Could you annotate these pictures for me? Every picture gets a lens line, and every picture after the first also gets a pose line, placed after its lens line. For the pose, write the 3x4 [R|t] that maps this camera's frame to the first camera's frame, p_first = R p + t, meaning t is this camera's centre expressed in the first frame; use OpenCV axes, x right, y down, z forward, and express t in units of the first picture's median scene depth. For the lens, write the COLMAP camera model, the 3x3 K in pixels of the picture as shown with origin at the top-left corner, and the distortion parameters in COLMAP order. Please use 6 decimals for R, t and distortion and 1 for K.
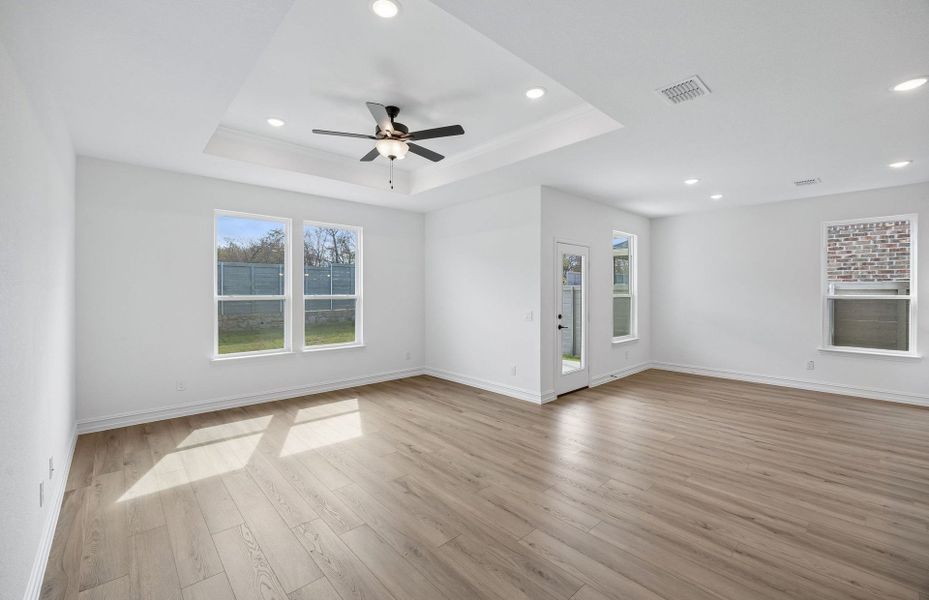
lens RADIAL K [[385.5, 0, 465.3], [0, 385.5, 291.3], [0, 0, 1]] dist [0.000694, 0.001075]
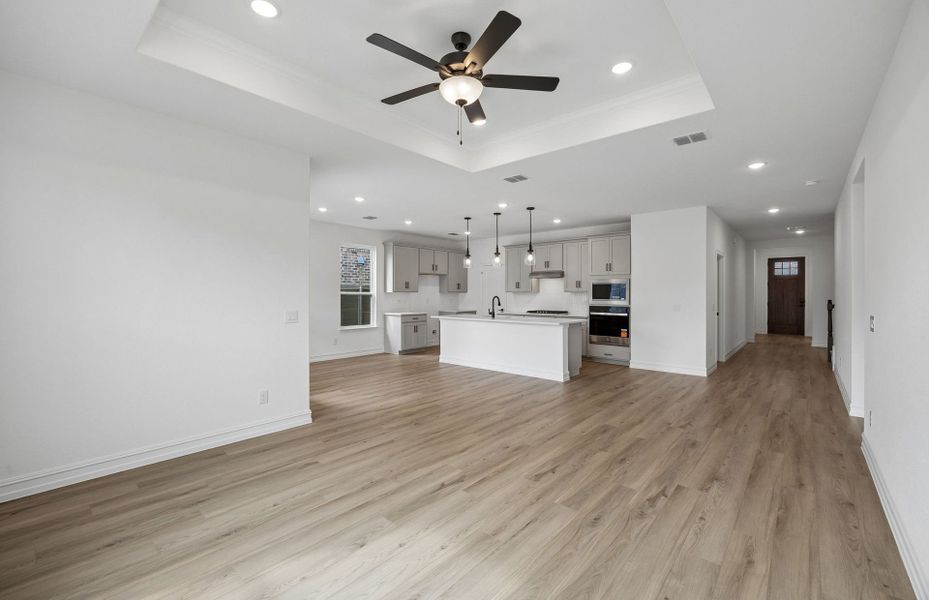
lens RADIAL K [[385.5, 0, 471.3], [0, 385.5, 296.4], [0, 0, 1]] dist [0.000694, 0.001075]
pose [[-0.114210, -0.005493, 0.993441, -0.879759], [-0.005387, 0.999973, 0.004910, 0.022092], [-0.993442, -0.004791, -0.114236, 1.001225]]
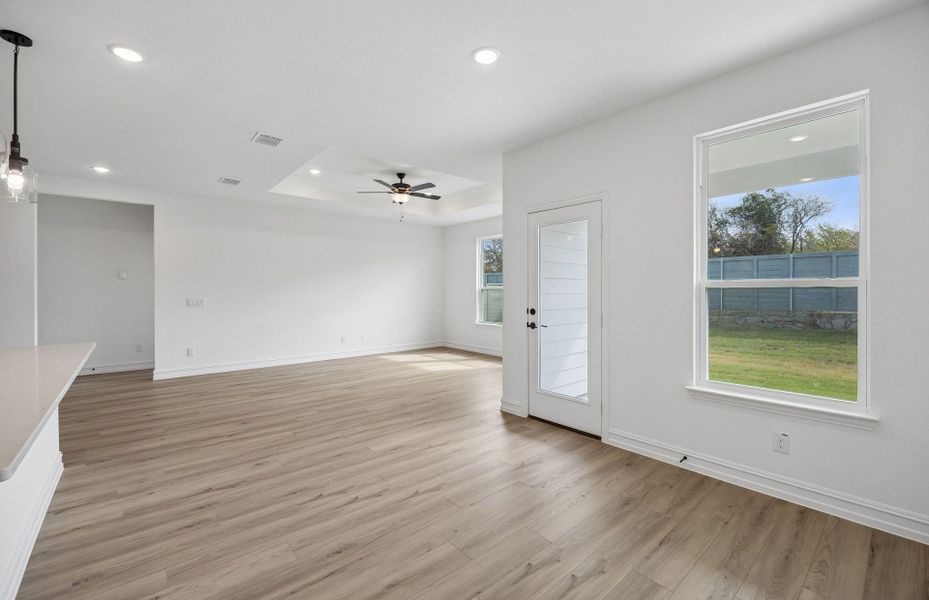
lens RADIAL K [[385.5, 0, 462.8], [0, 385.5, 293.0], [0, 0, 1]] dist [0.000694, 0.001075]
pose [[-0.045310, 0.002480, -0.998970, 1.396289], [0.005243, 0.999984, 0.002245, 0.040613], [0.998959, -0.005136, -0.045322, 1.266708]]
